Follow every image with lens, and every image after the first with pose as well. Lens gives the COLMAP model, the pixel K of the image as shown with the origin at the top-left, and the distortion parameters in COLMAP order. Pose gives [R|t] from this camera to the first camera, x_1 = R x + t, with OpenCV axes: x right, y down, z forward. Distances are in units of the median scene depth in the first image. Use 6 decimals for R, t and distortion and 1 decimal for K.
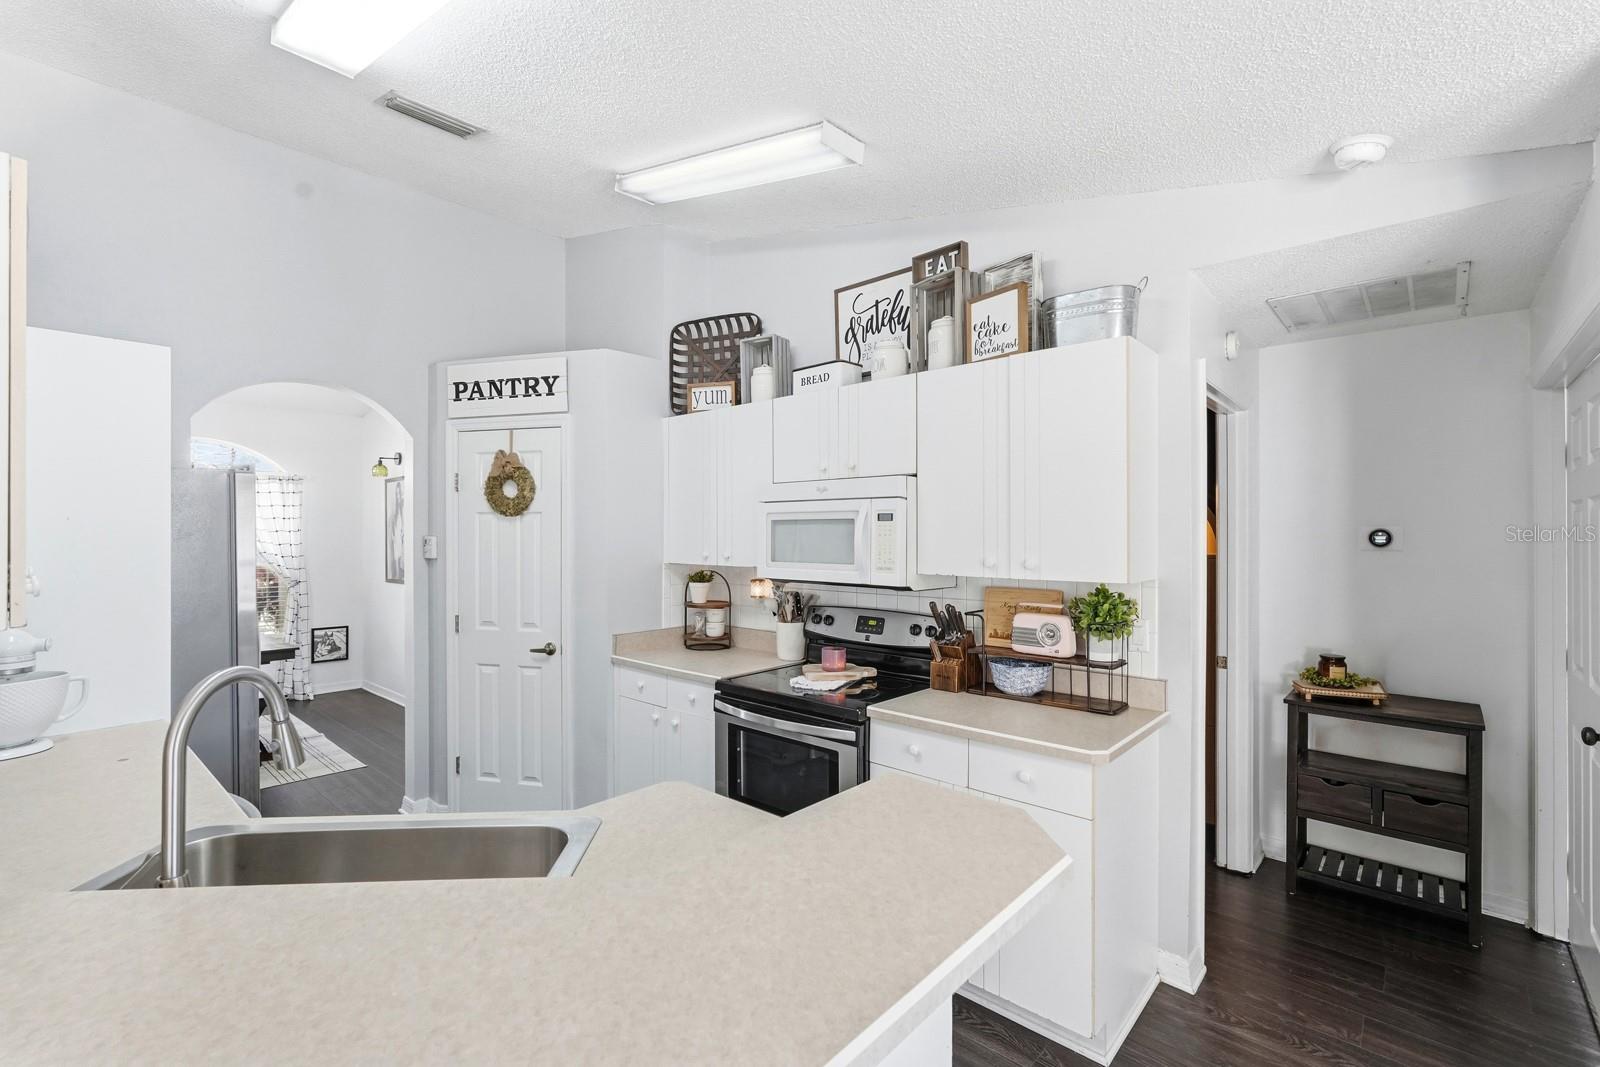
lens RADIAL K [[710.3, 0, 794.2], [0, 710.3, 531.1], [0, 0, 1]] dist [-0.001172, 0.000041]
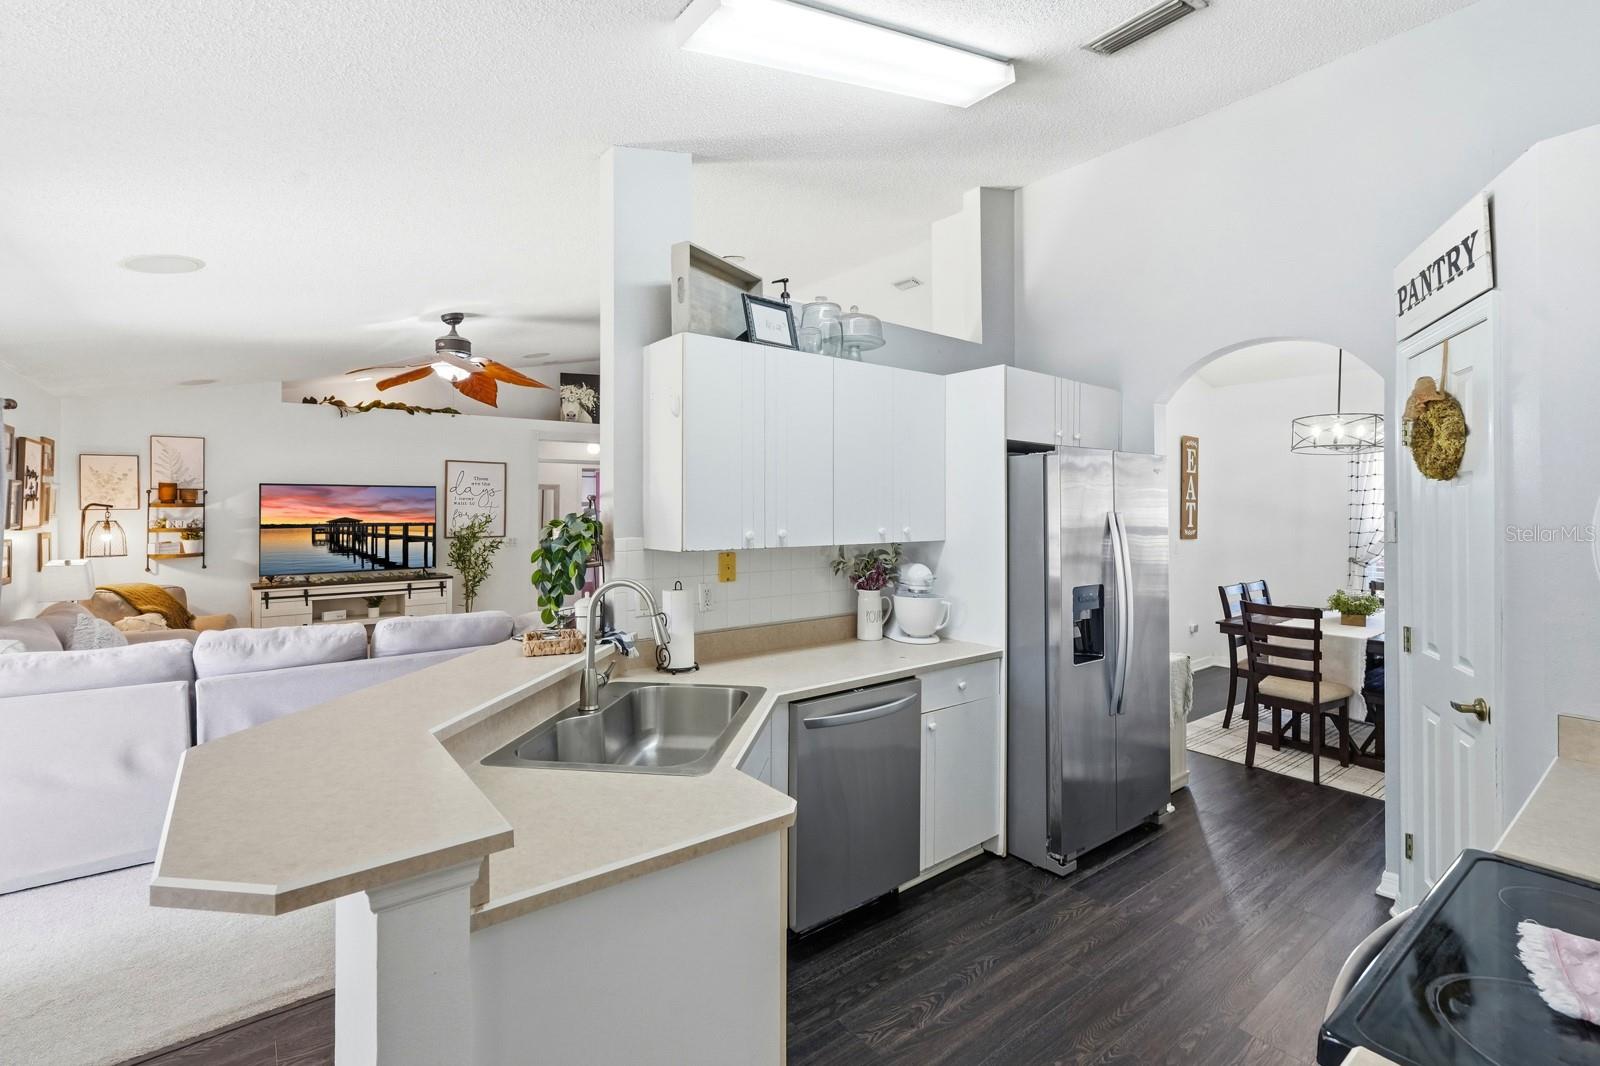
lens RADIAL K [[708.0, 0, 796.8], [0, 708.0, 498.8], [0, 0, 1]] dist [0.002427, 0.000290]
pose [[-0.171451, -0.011545, -0.985125, 0.359553], [0.002853, 0.999921, -0.012215, 0.001629], [0.985189, -0.004904, -0.171404, 0.632922]]
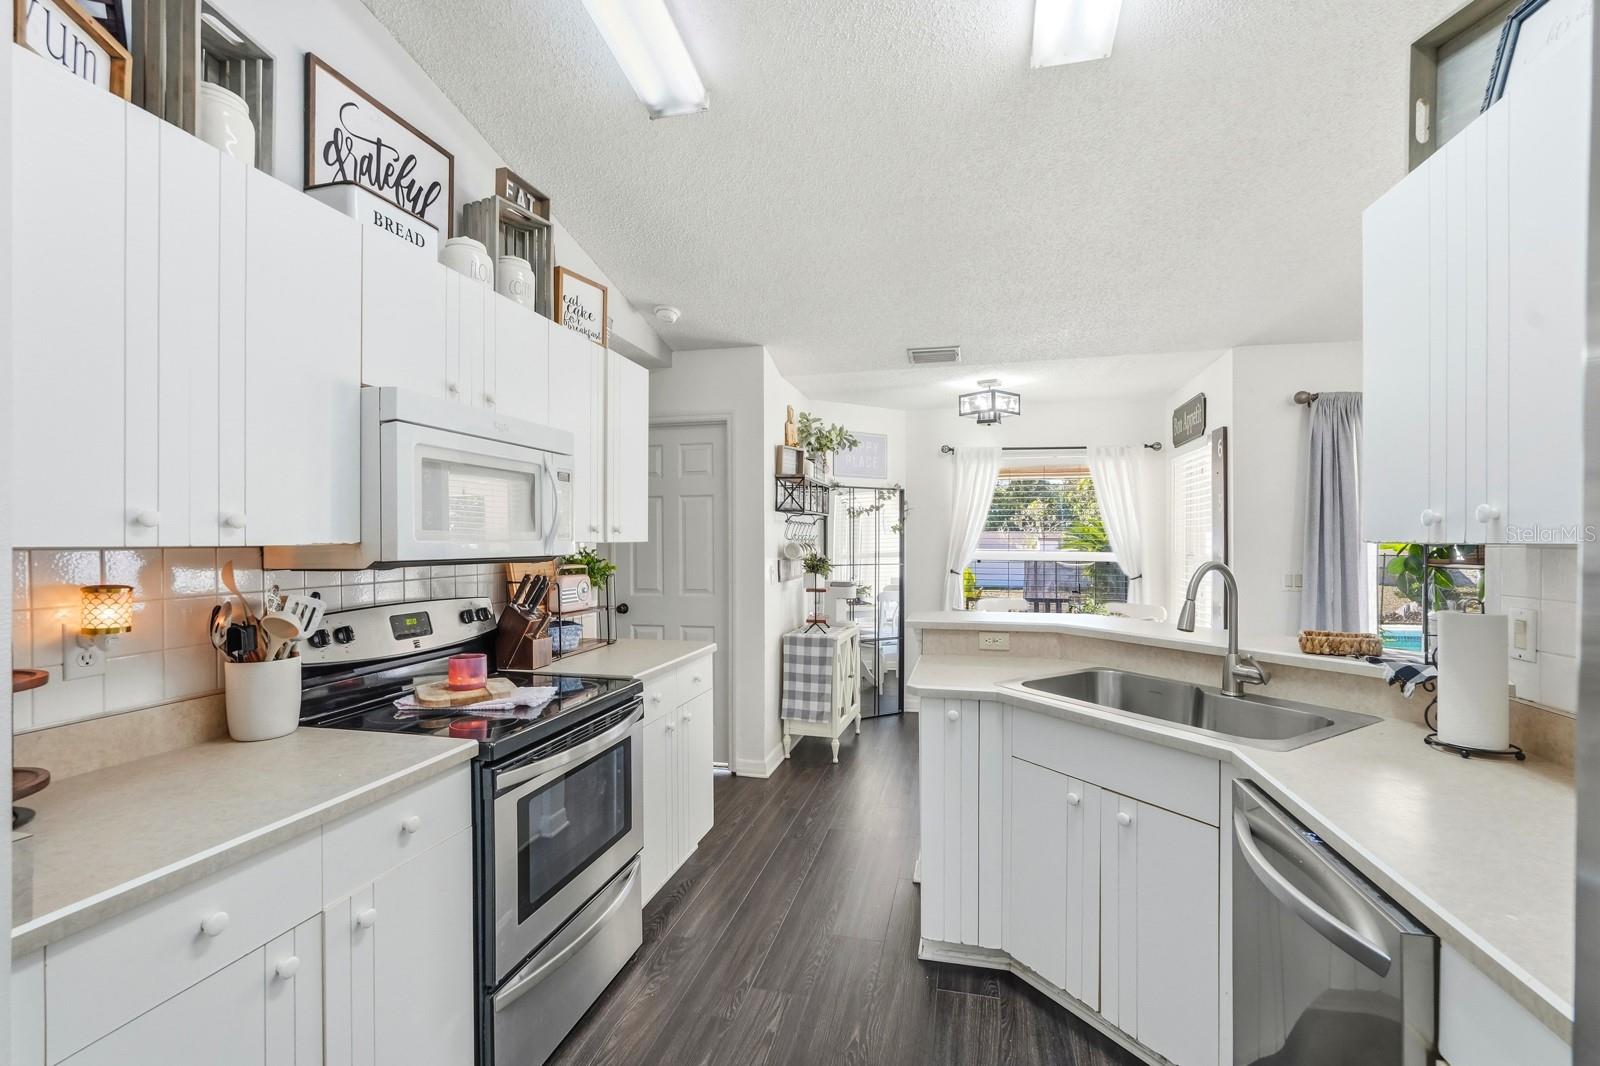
lens RADIAL K [[710.7, 0, 803.2], [0, 710.7, 540.7], [0, 0, 1]] dist [-0.002656, 0.000302]
pose [[-0.484927, 0.000607, 0.874555, -0.654435], [0.000456, 1.000000, -0.000442, 0.050023], [-0.874555, 0.000184, -0.484927, 0.977484]]
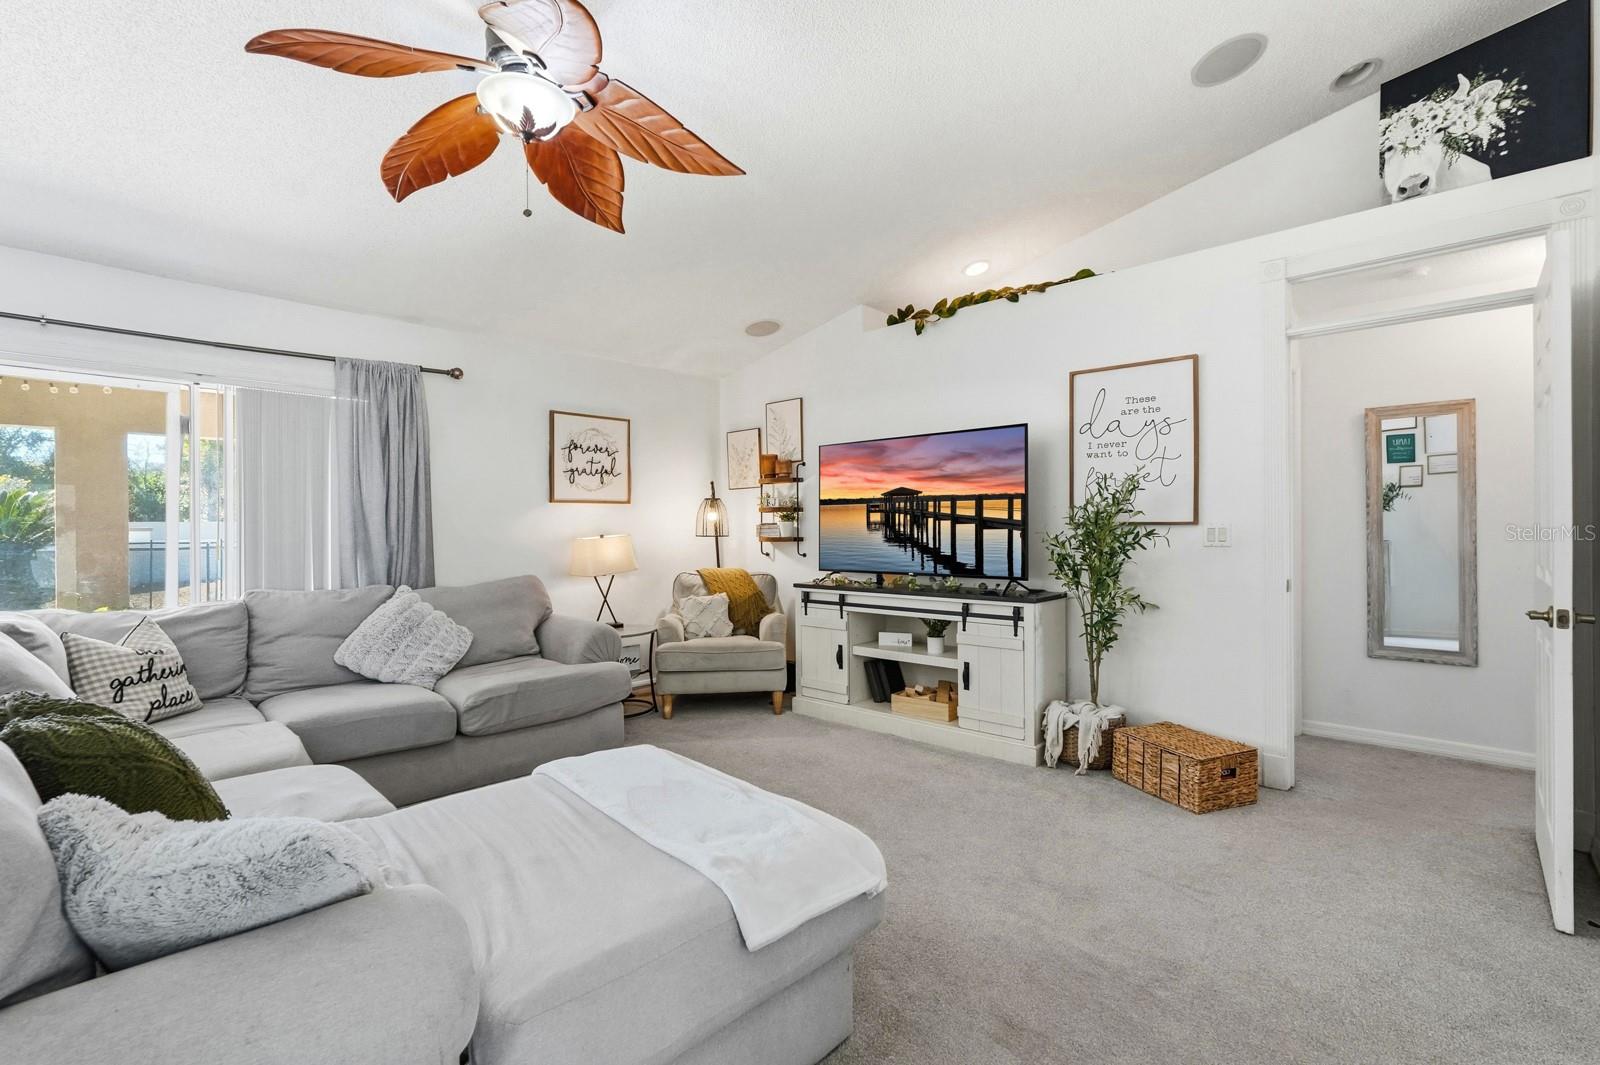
lens RADIAL K [[721.0, 0, 800.4], [0, 721.0, 525.6], [0, 0, 1]] dist [-0.002229, 0.000226]
pose [[-0.999920, 0.010751, 0.006732, -1.324532], [0.010760, 0.999941, 0.001199, 0.096594], [-0.006719, 0.001271, -0.999977, 0.301189]]
